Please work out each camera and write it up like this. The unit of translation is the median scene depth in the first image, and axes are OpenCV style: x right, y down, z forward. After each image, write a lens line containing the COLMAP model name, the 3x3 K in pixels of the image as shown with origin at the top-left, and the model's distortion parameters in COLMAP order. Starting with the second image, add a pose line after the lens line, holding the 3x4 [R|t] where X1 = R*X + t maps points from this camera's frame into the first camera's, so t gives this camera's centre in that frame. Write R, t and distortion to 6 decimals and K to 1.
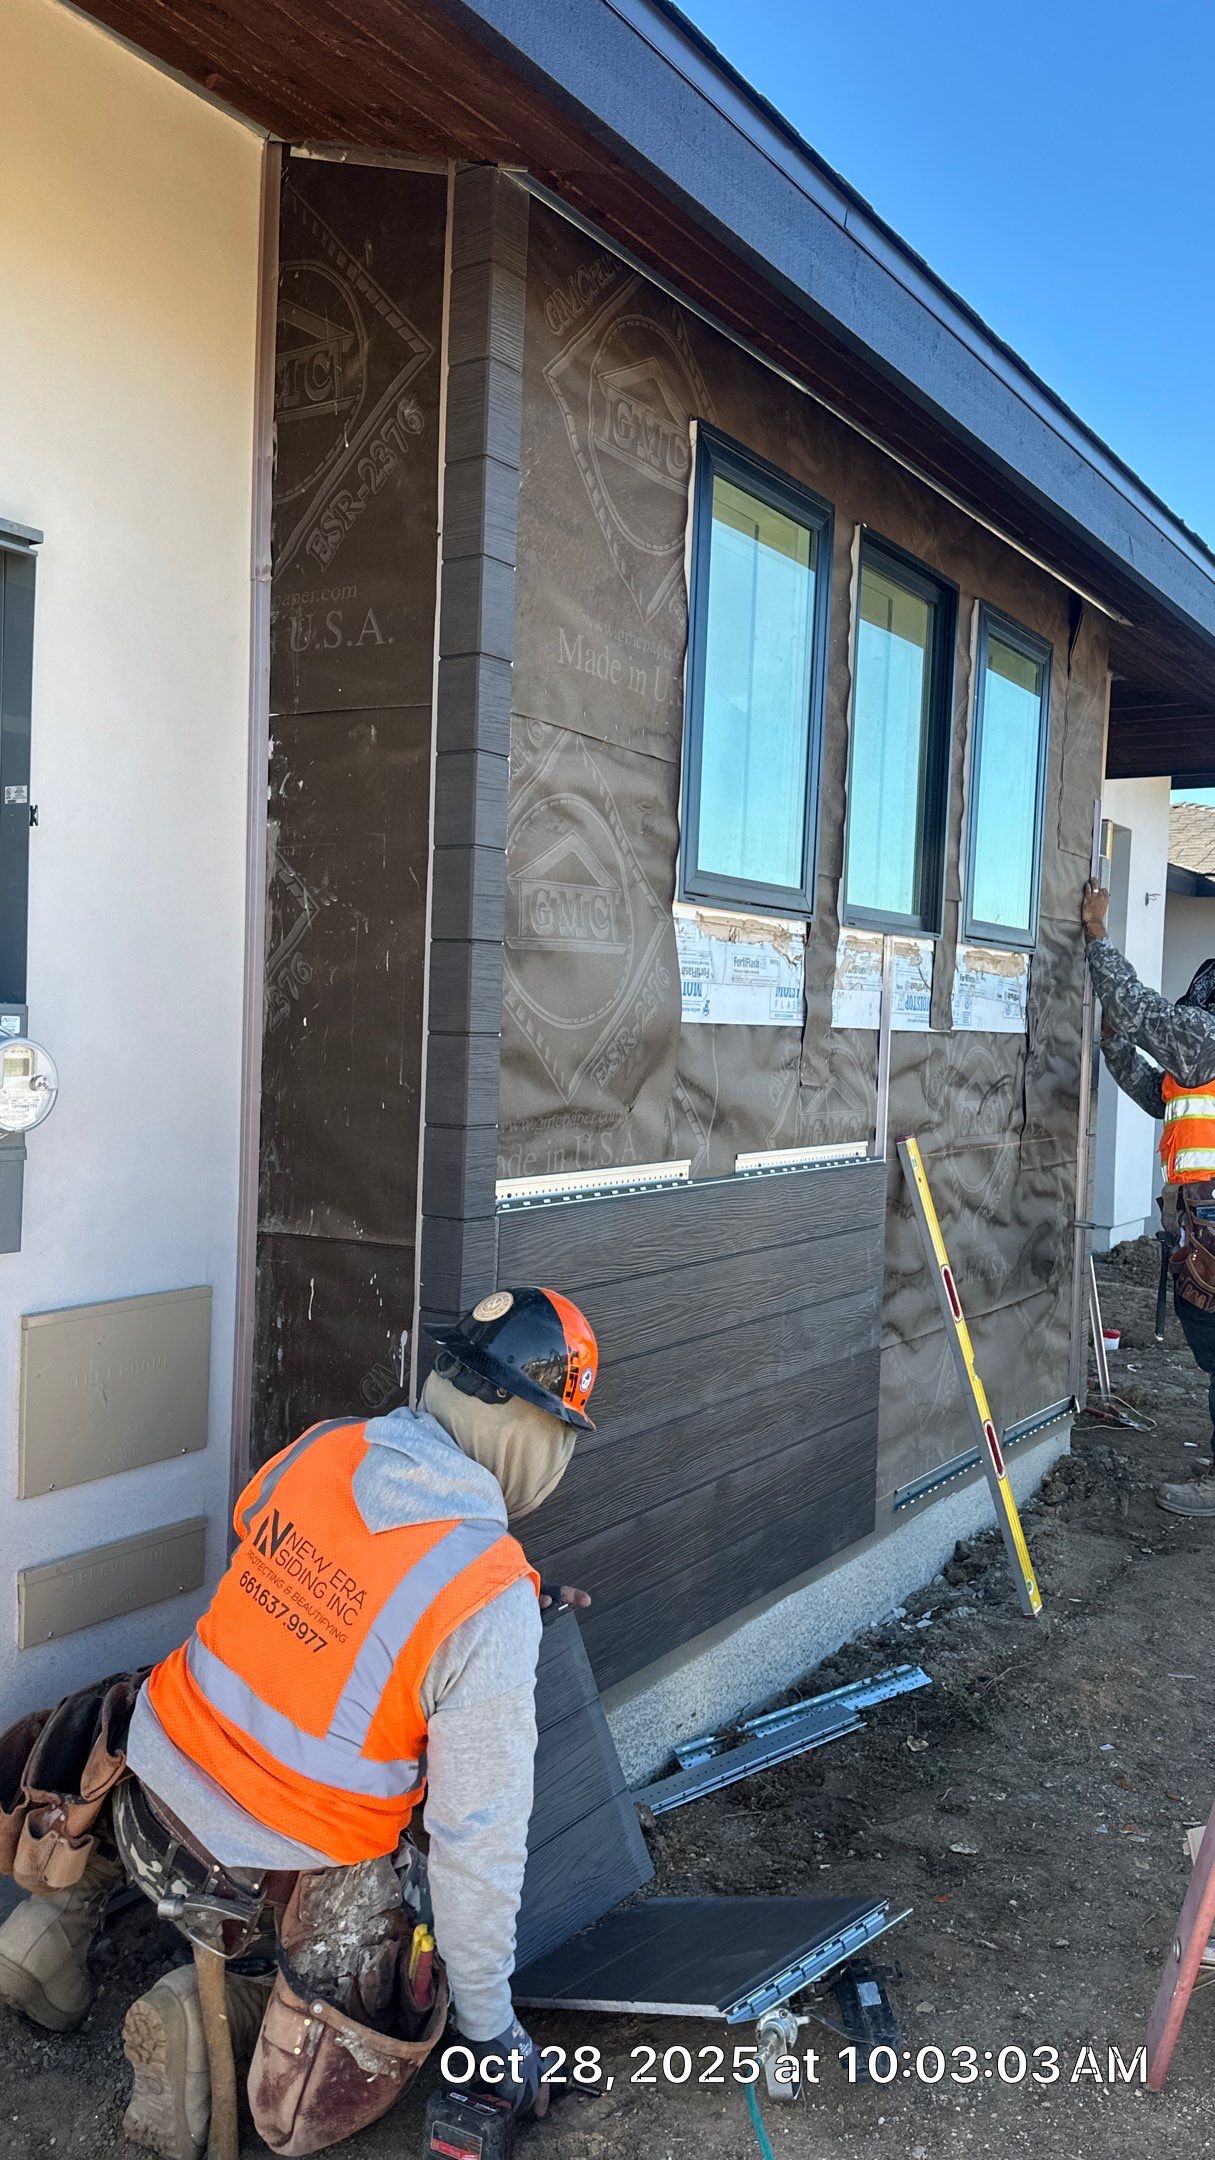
lens RADIAL K [[1656.8, 0, 607.5], [0, 1656.8, 1080.0], [0, 0, 1]] dist [0.057866, -0.073045]
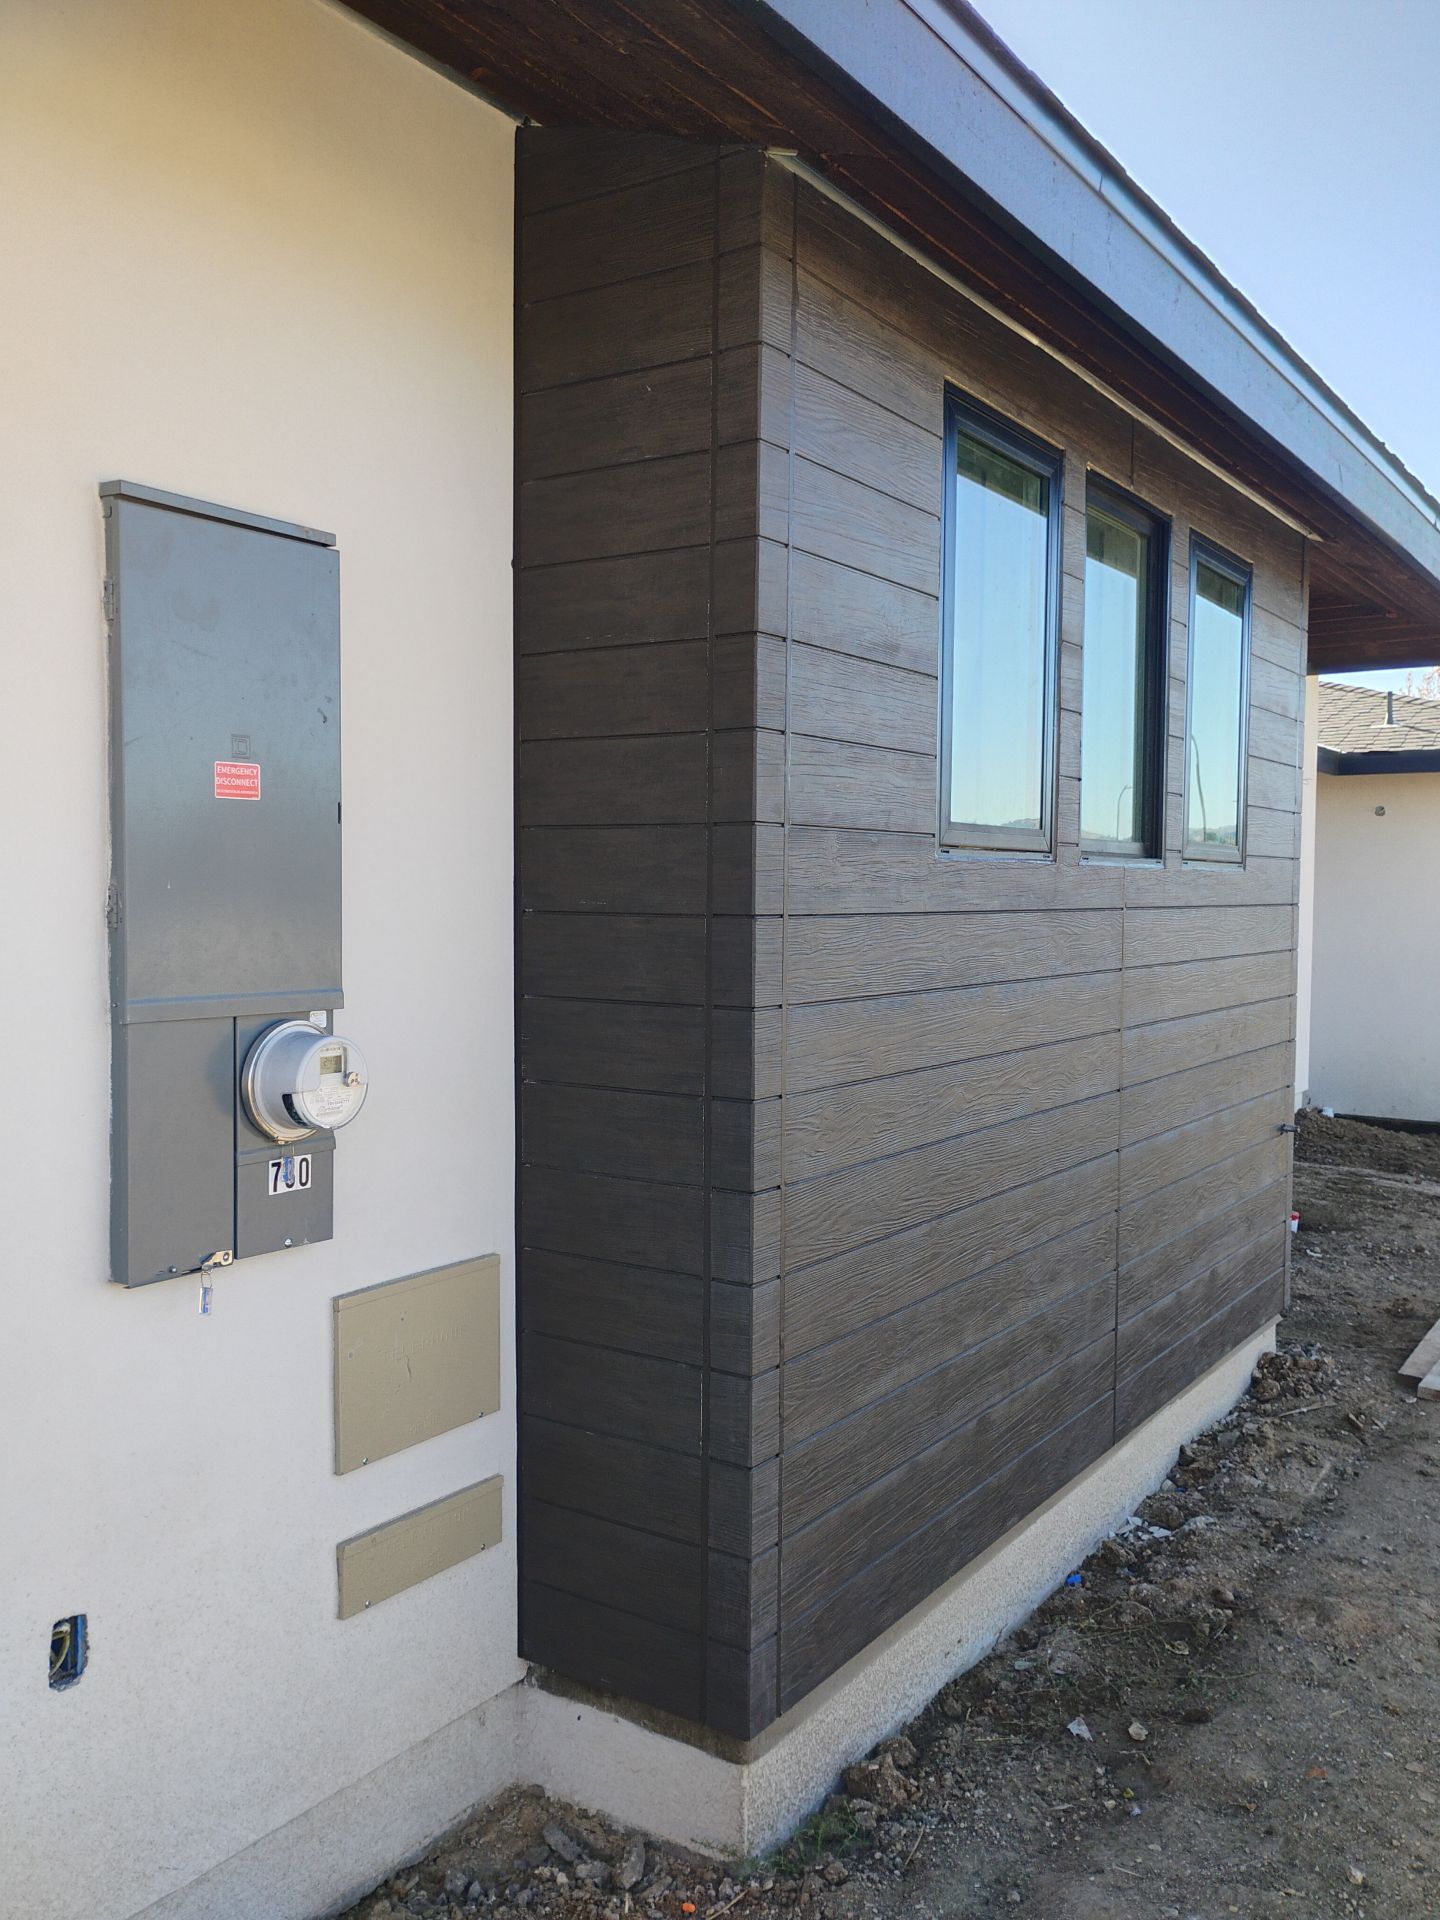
lens RADIAL K [[1572.2, 0, 693.5], [0, 1572.2, 972.5], [0, 0, 1]] dist [0.007395, -0.001335]
pose [[0.999439, -0.024544, -0.022787, -0.083417], [0.025110, 0.999375, 0.024891, -0.063930], [0.022162, -0.025449, 0.999430, 0.033462]]
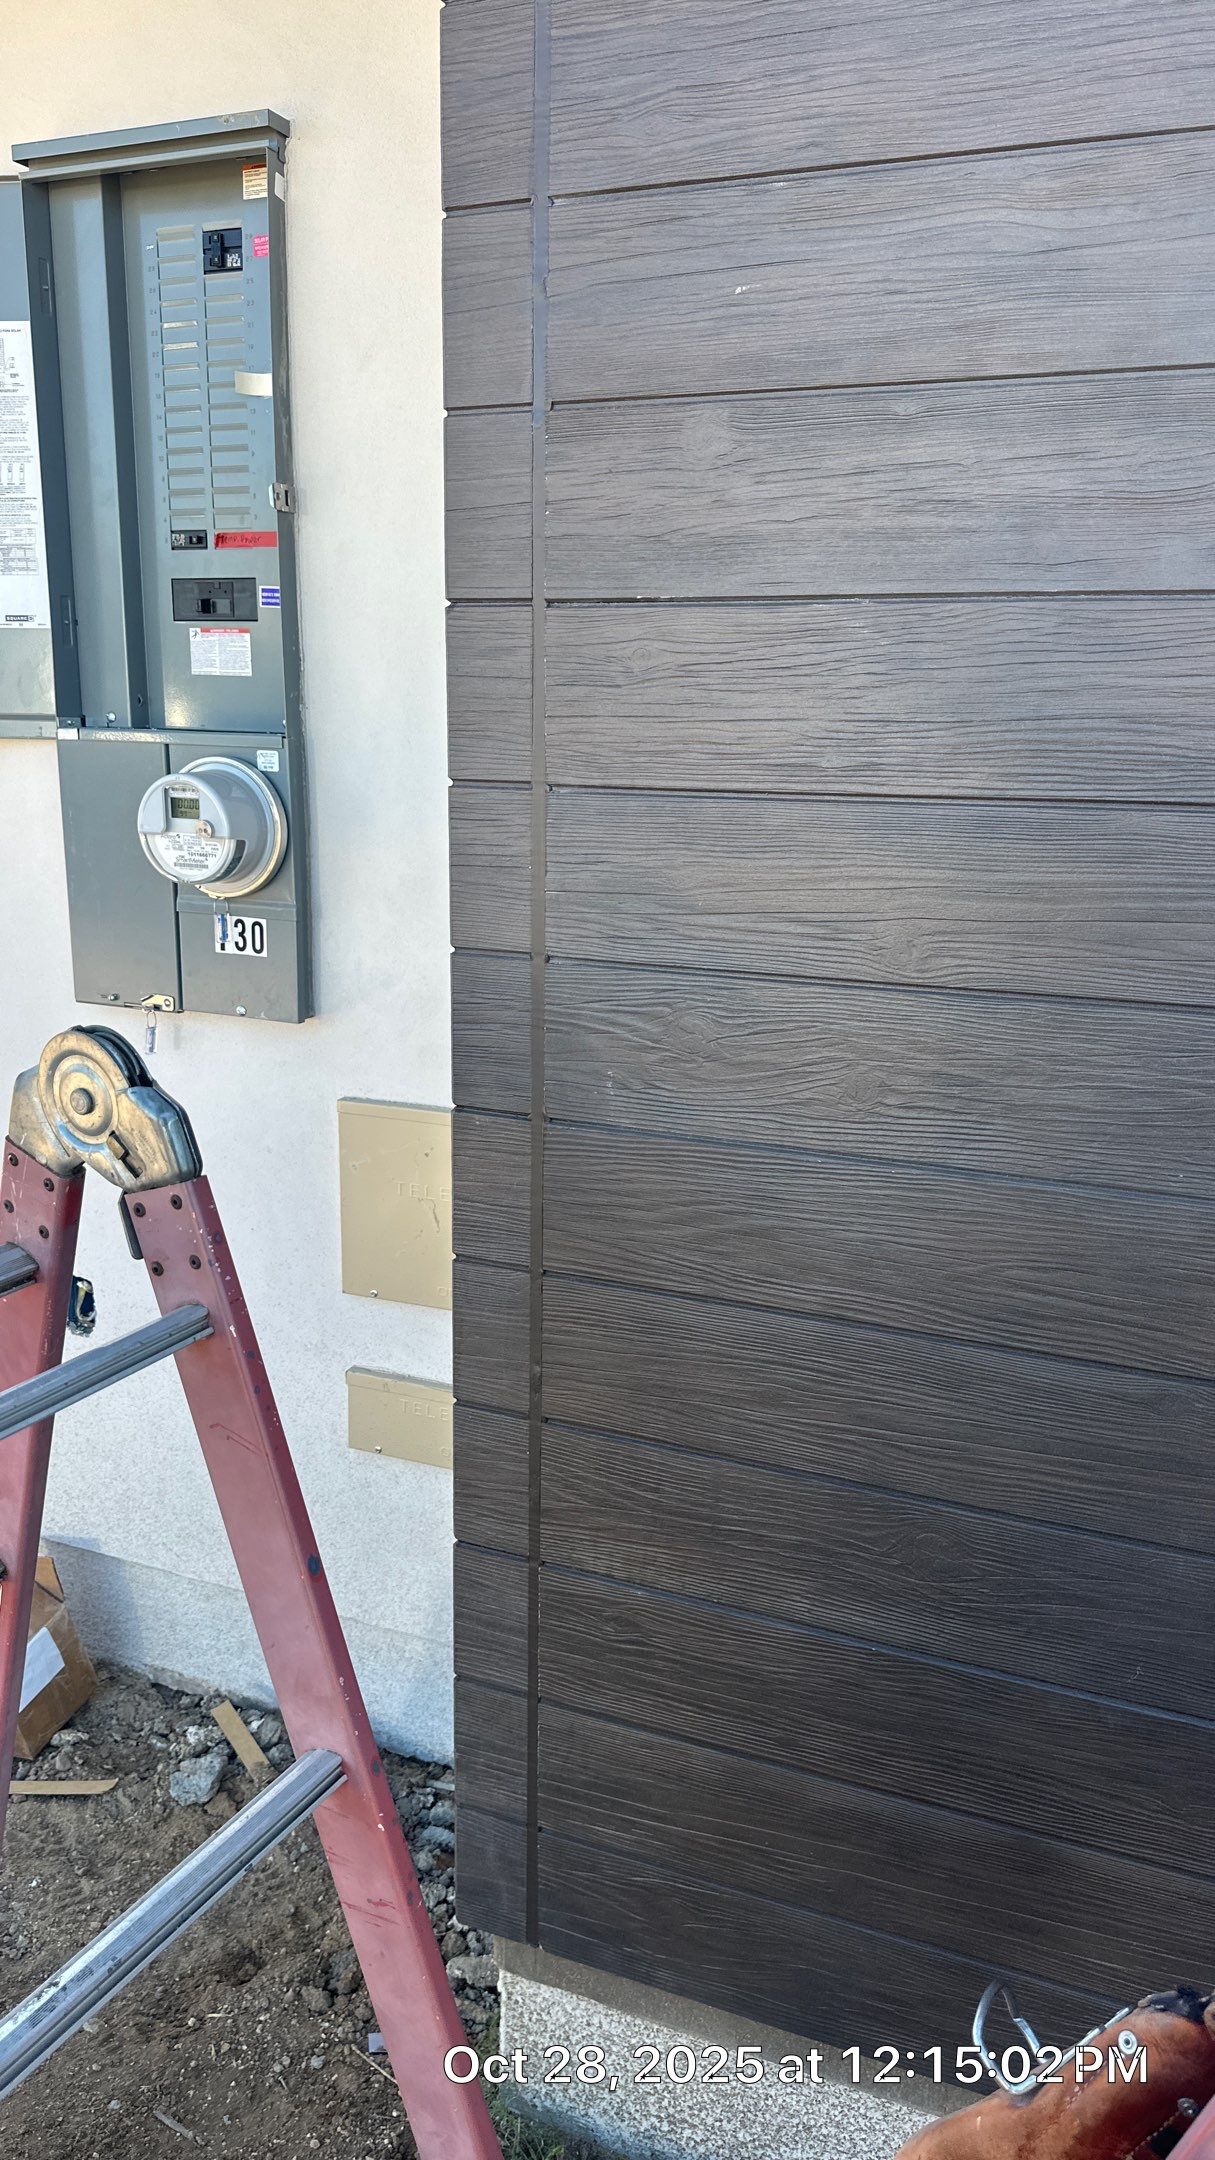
lens RADIAL K [[1469.4, 0, 607.5], [0, 1469.4, 1080.0], [0, 0, 1]] dist [0.090177, -0.131879]
pose [[0.225161, 0.206054, -0.952284, 0.358489], [-0.040762, 0.978518, 0.202093, -0.027222], [0.973469, -0.006687, 0.228723, 0.791799]]
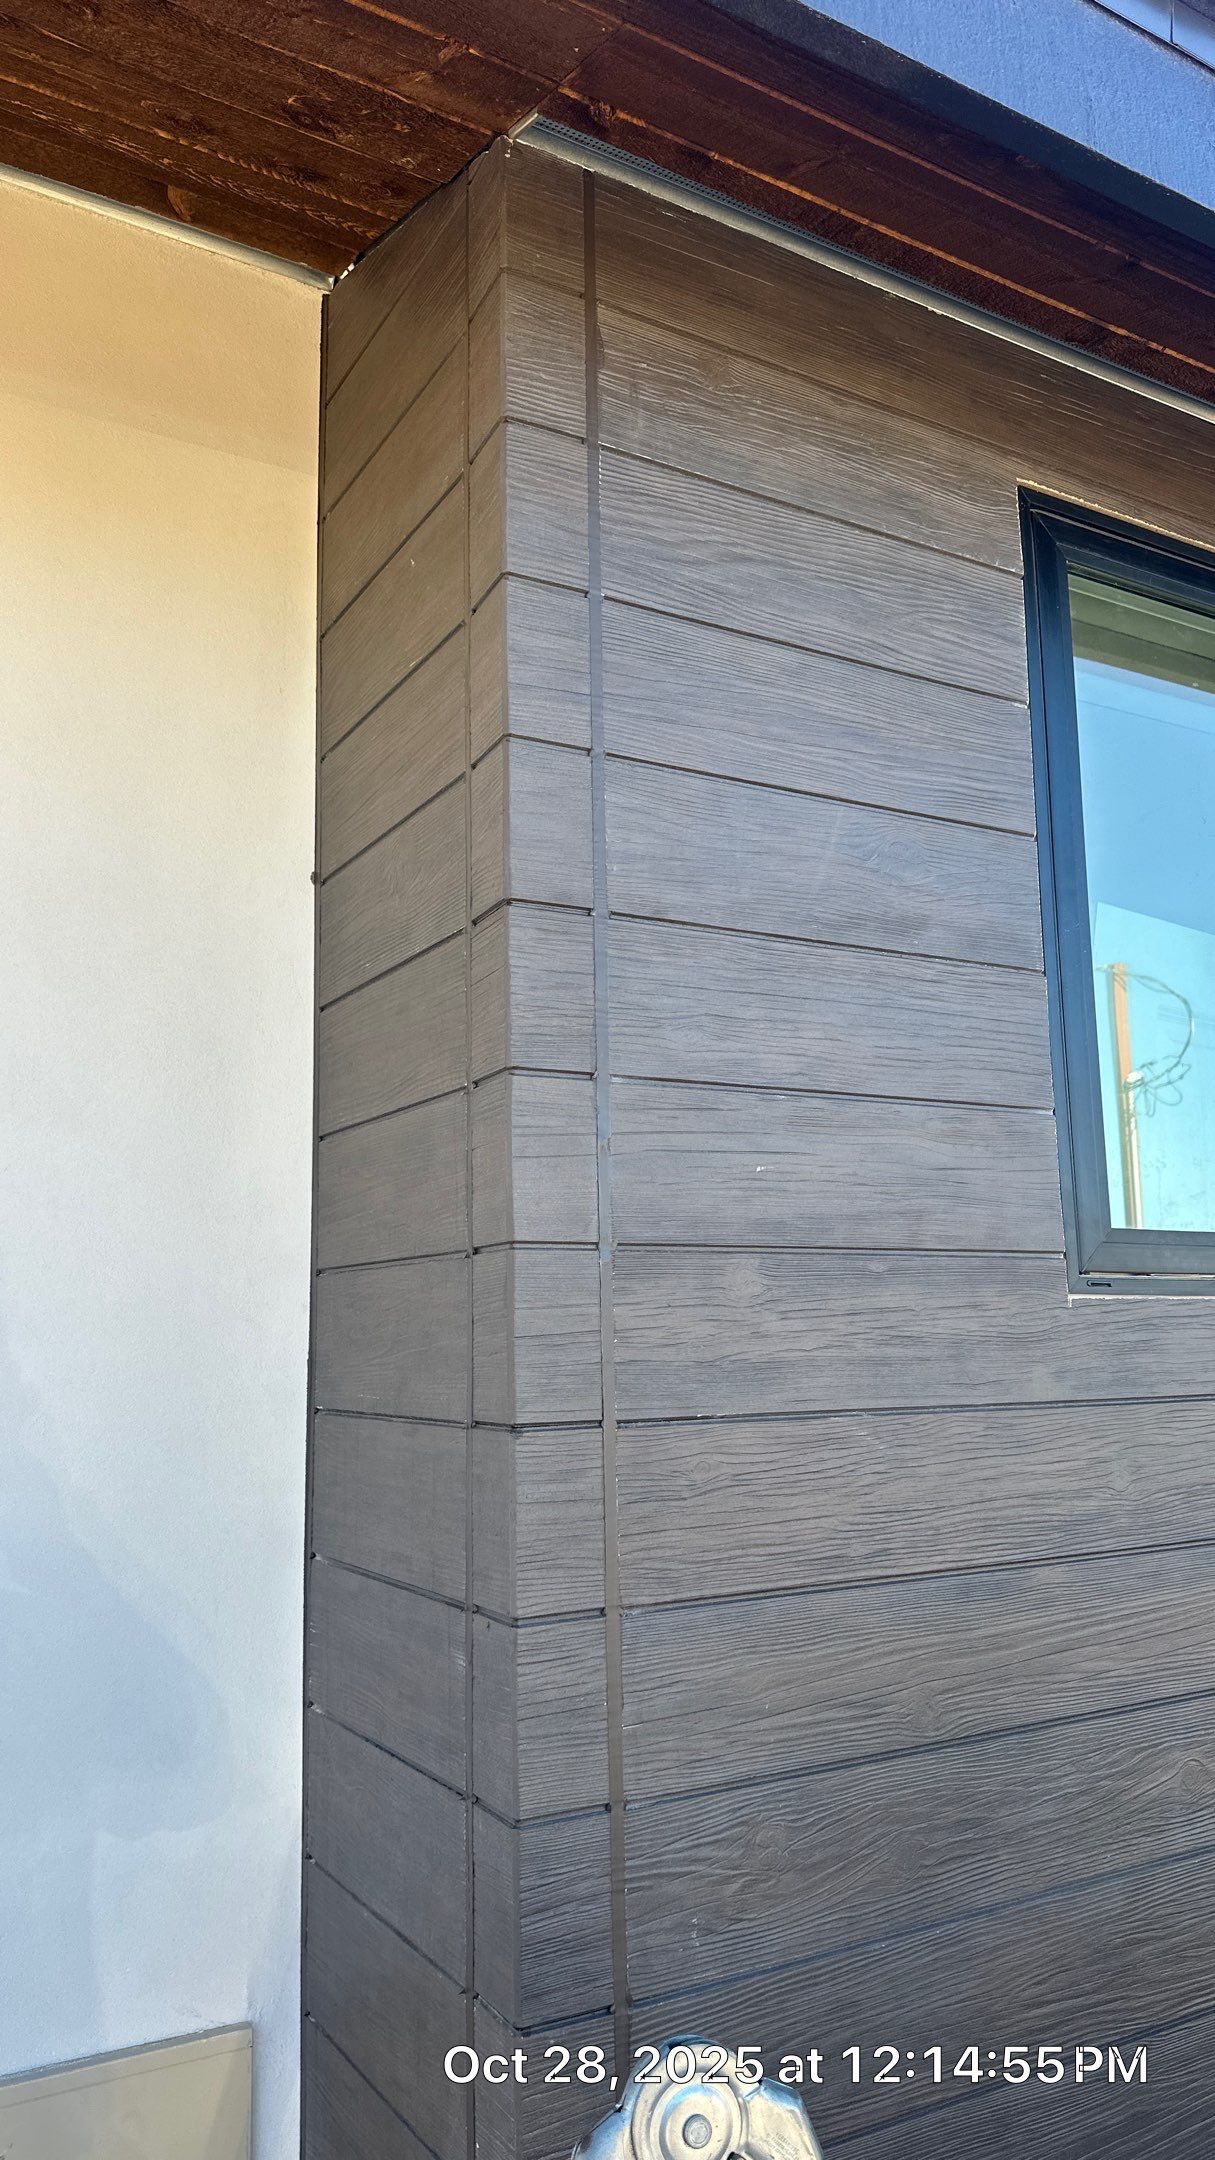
lens RADIAL K [[1531.6, 0, 566.6], [0, 1531.6, 1089.6], [0, 0, 1]] dist [0.103681, -0.188493]
pose [[0.891773, -0.123082, -0.435422, 0.129519], [0.036280, 0.978645, -0.202333, -0.076707], [0.451027, 0.164638, 0.877194, 0.477740]]
